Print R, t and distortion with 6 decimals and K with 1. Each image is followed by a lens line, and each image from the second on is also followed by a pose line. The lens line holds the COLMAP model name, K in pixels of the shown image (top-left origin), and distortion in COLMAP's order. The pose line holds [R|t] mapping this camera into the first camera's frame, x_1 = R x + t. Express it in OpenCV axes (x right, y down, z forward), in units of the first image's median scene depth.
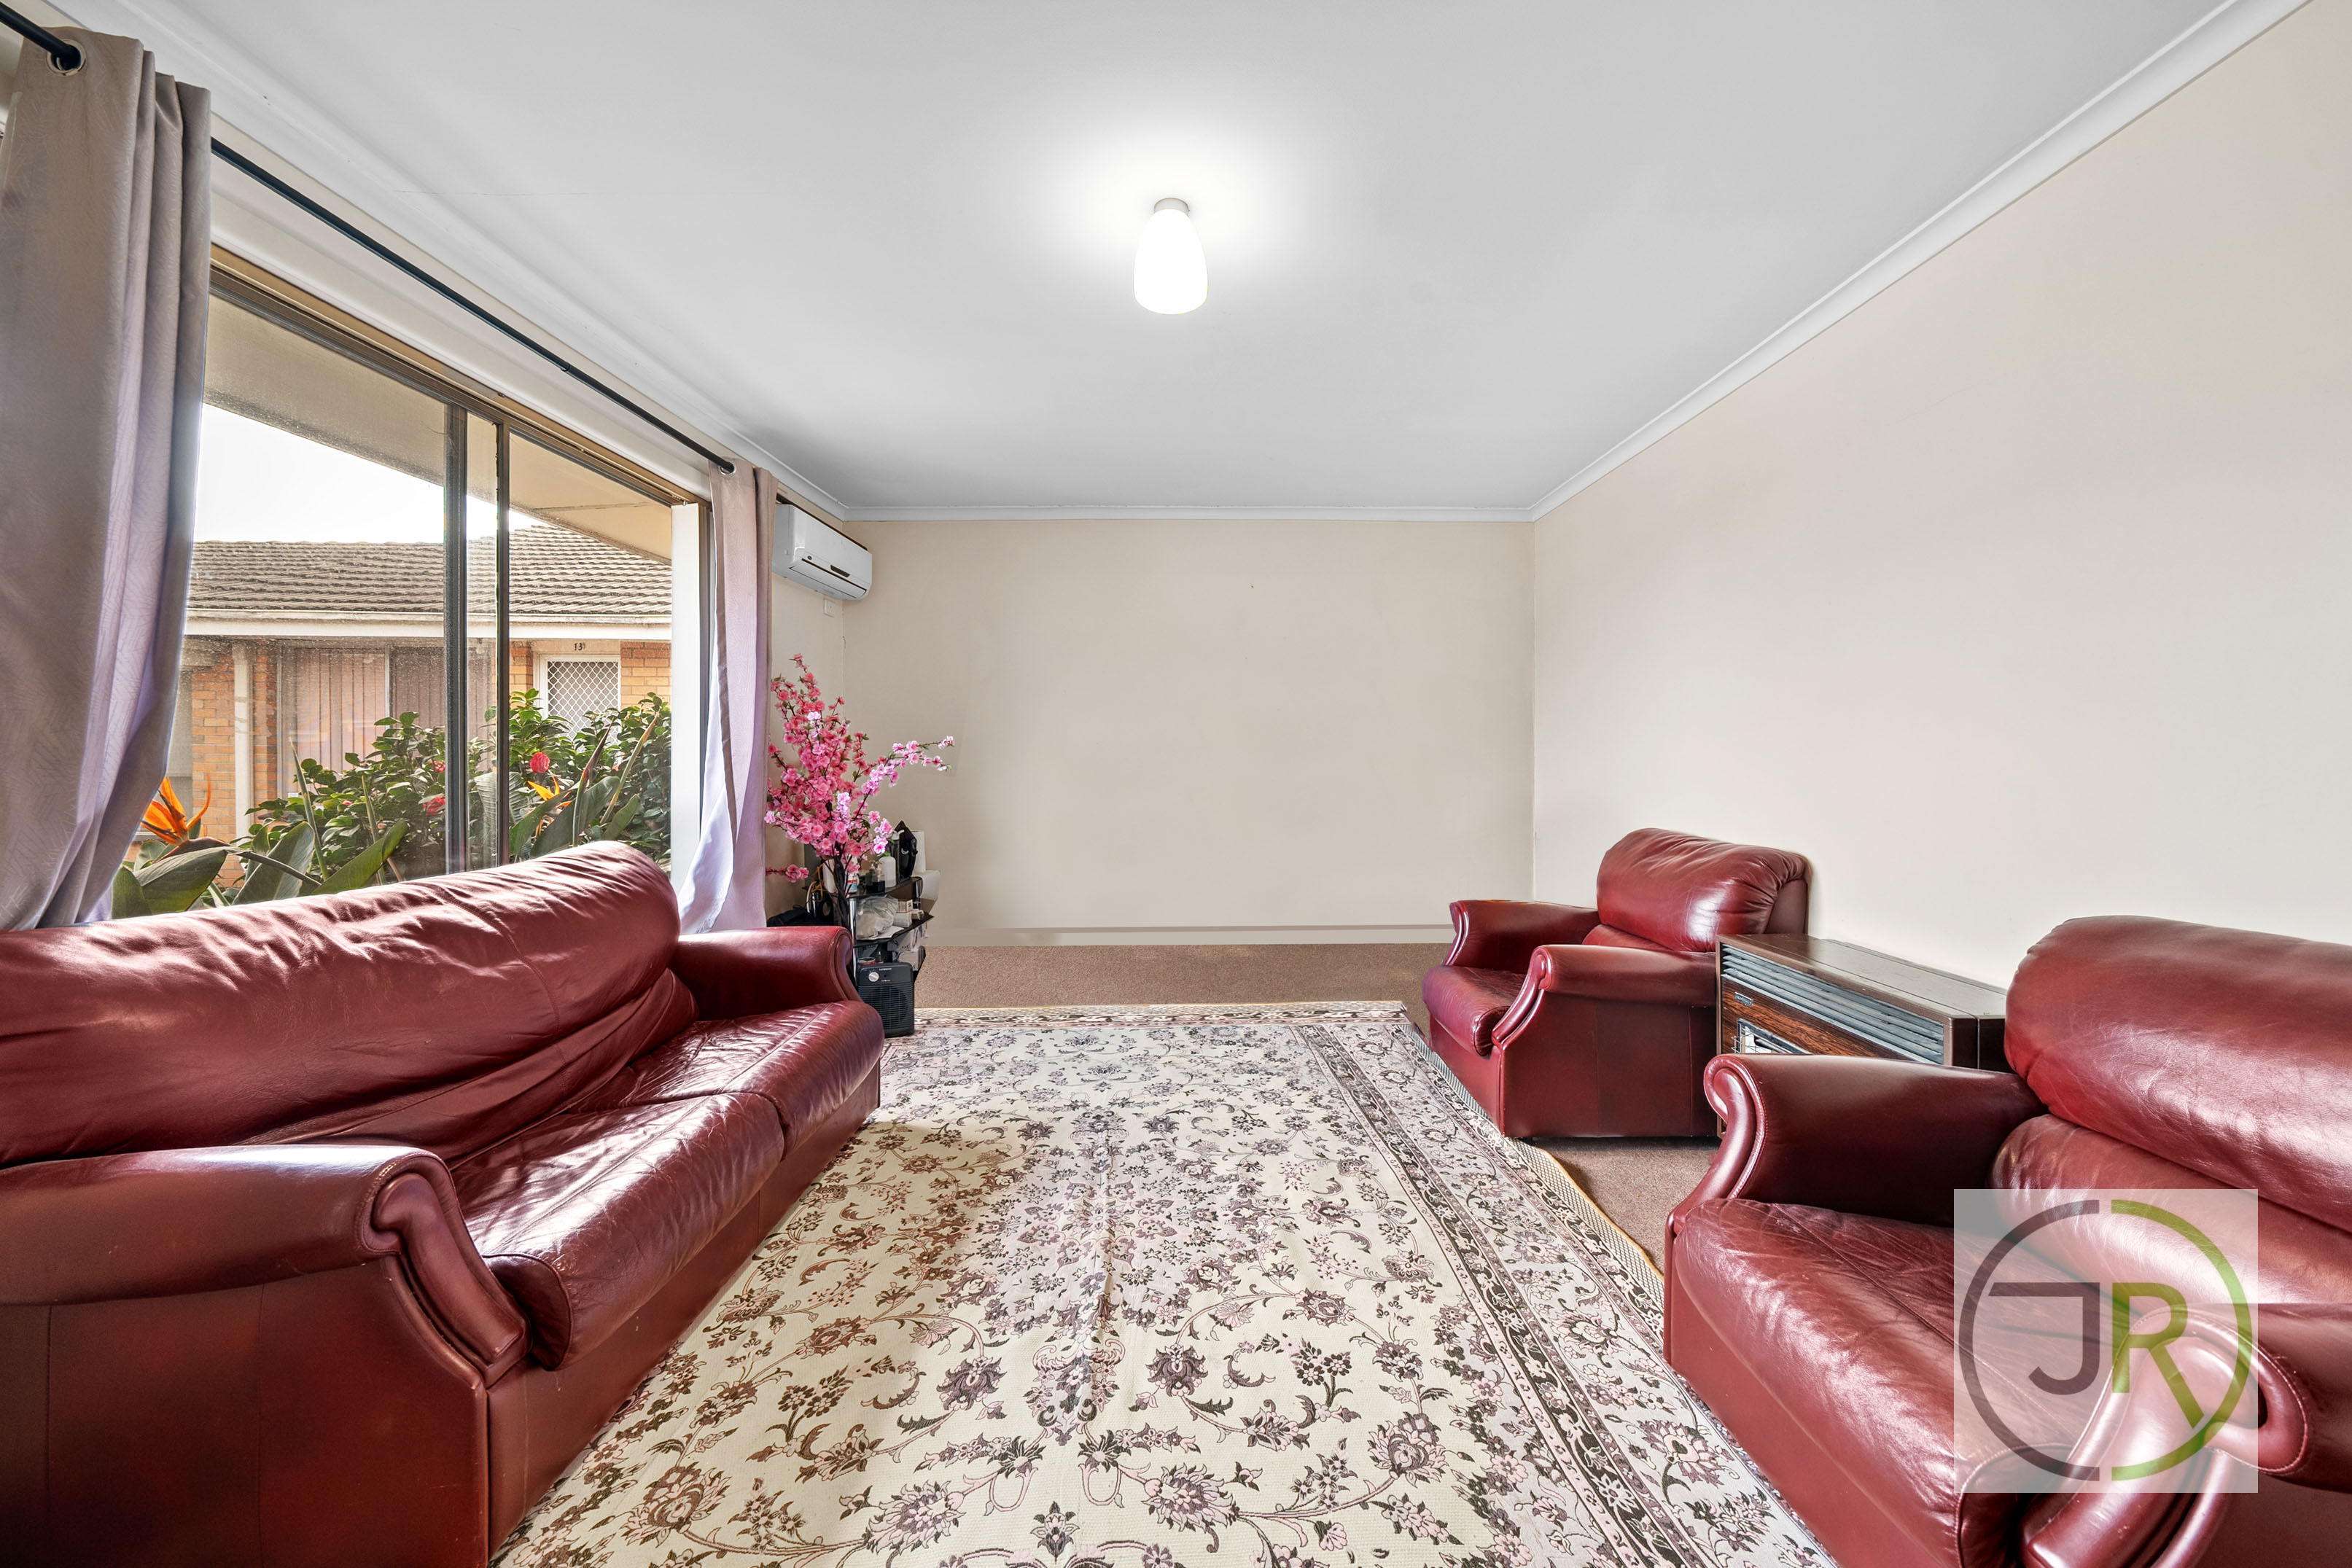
lens RADIAL K [[808.8, 0, 1178.3], [0, 808.8, 761.7], [0, 0, 1]] dist [-0.005105, -0.000119]
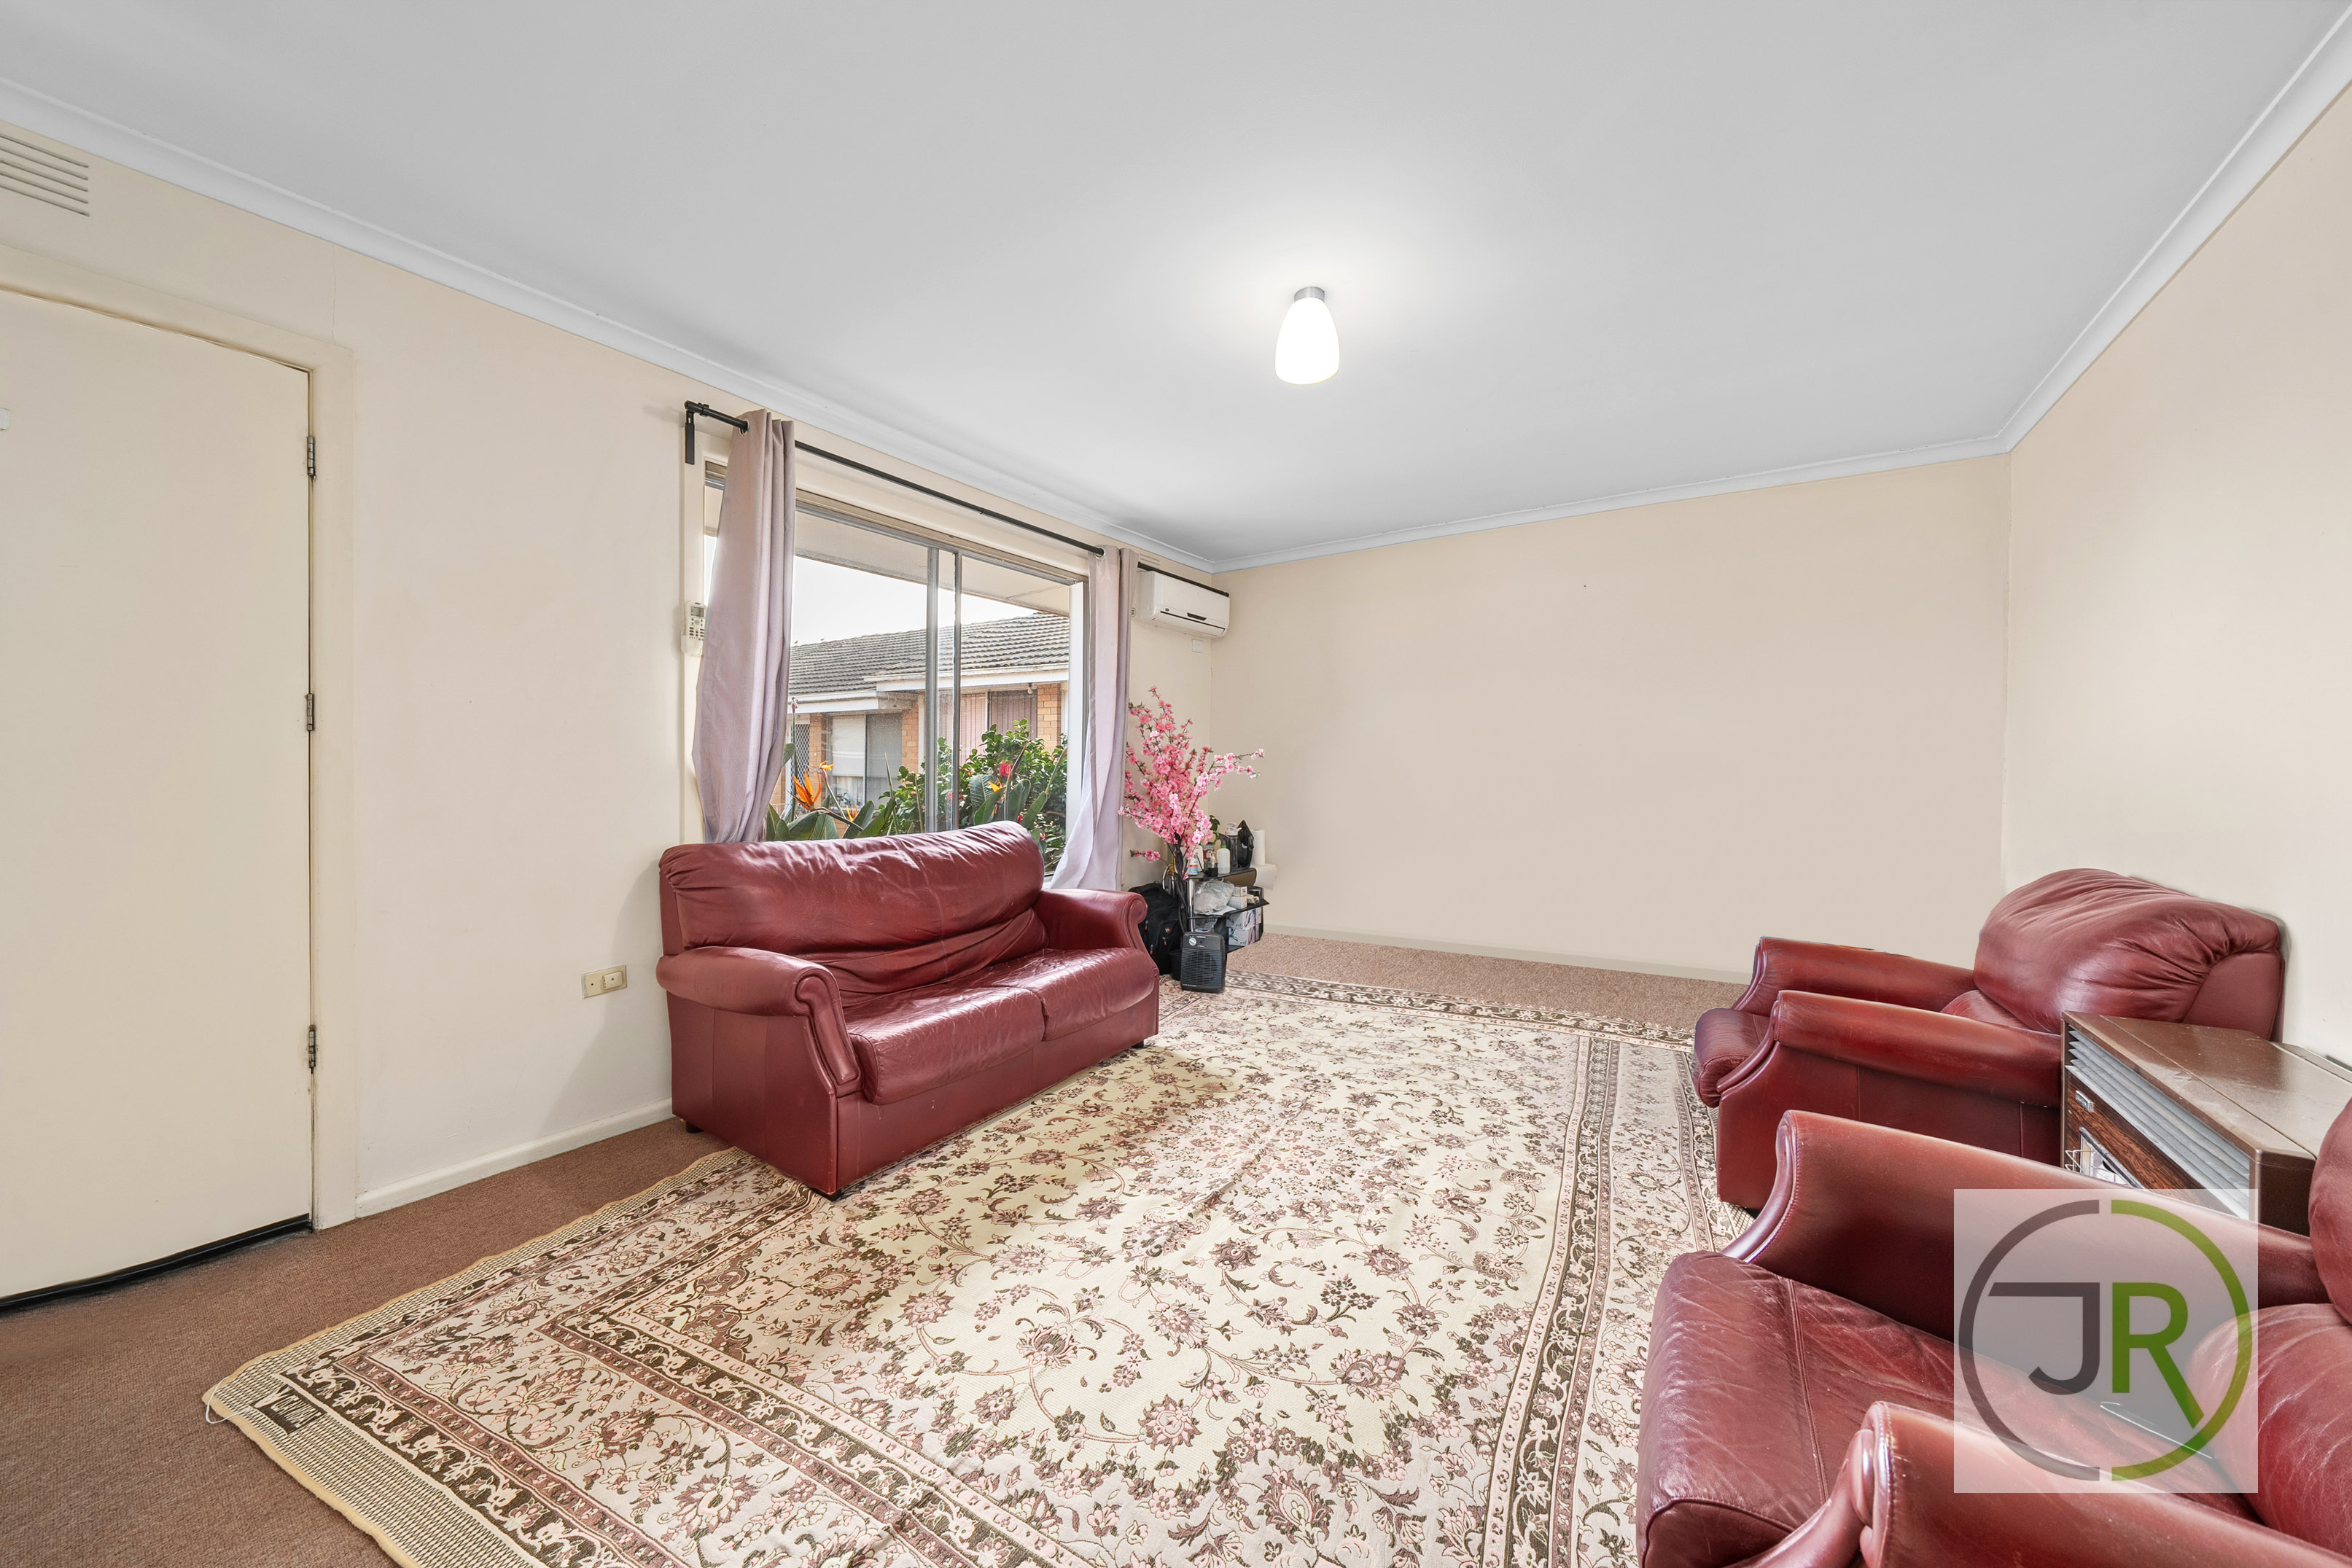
lens RADIAL K [[808.8, 0, 1192.4], [0, 808.8, 775.0], [0, 0, 1]] dist [-0.005105, -0.000119]
pose [[0.827975, 0.009767, -0.560679, 0.499430], [-0.009764, 0.999948, 0.003000, 0.007203], [0.560679, 0.002991, 0.828028, -0.057113]]
